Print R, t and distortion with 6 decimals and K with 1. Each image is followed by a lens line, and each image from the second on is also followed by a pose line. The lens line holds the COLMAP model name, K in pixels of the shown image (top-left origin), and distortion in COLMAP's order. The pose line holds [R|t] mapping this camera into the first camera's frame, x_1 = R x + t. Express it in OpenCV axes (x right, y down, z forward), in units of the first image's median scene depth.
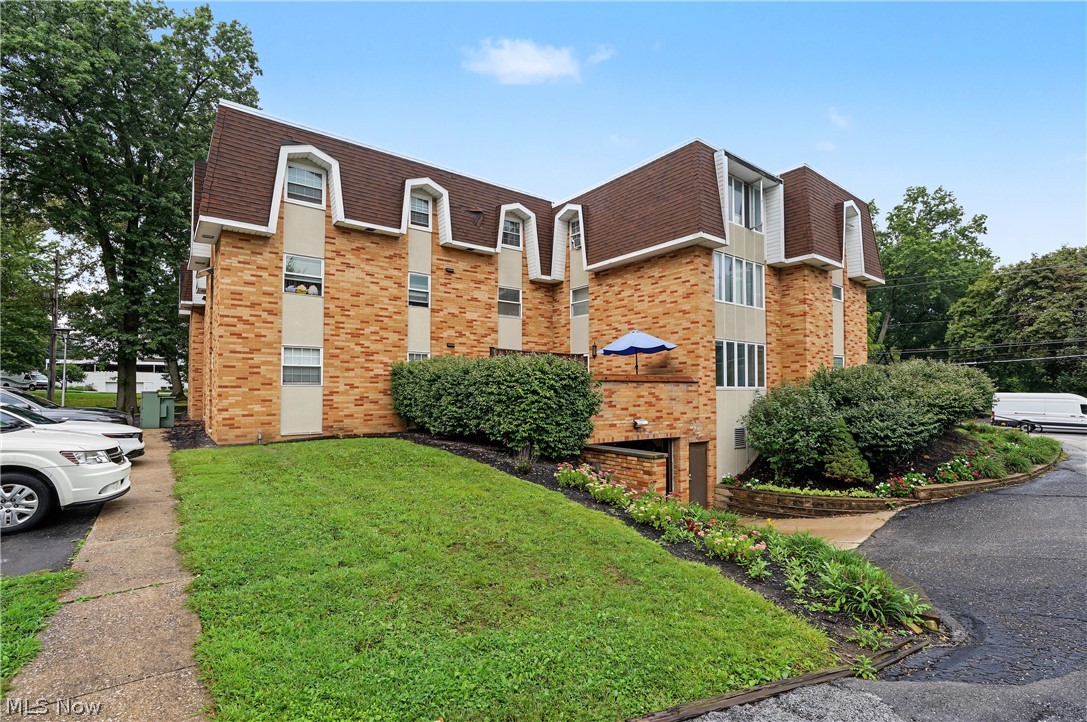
lens RADIAL K [[501.8, 0, 555.9], [0, 501.8, 374.3], [0, 0, 1]] dist [-0.004448, -0.000205]
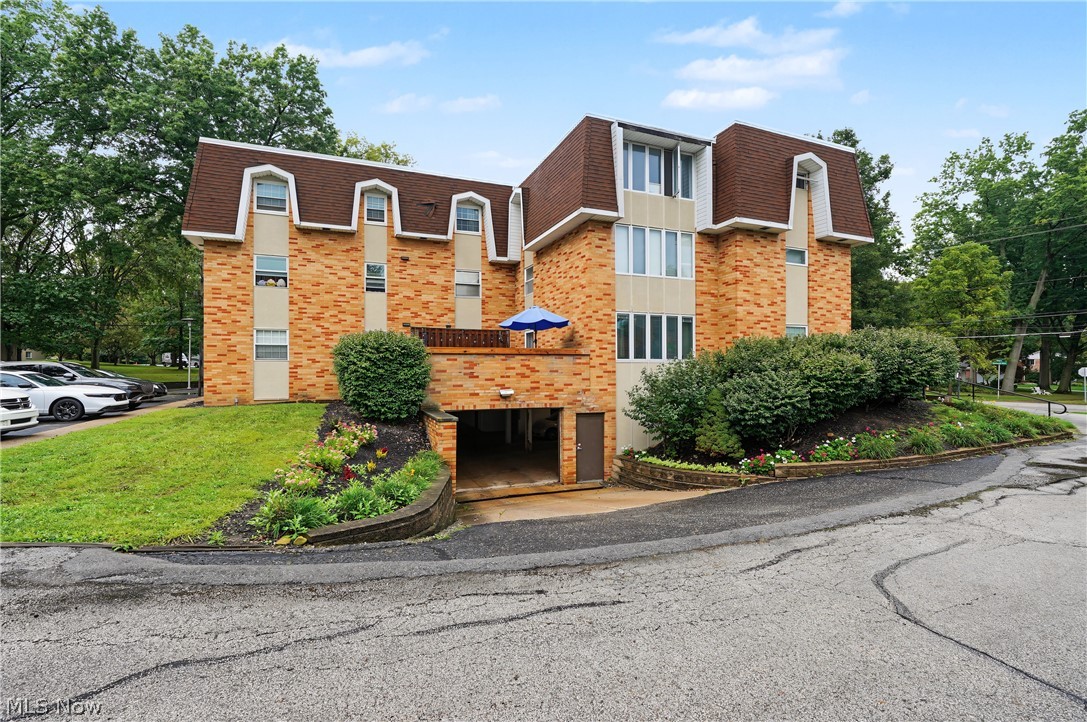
lens RADIAL K [[501.8, 0, 553.5], [0, 501.8, 367.0], [0, 0, 1]] dist [-0.004448, -0.000205]
pose [[0.963134, -0.003008, -0.269007, 0.472490], [0.010906, 0.999552, 0.027872, 0.010903], [0.268802, -0.029778, 0.962735, -0.006925]]
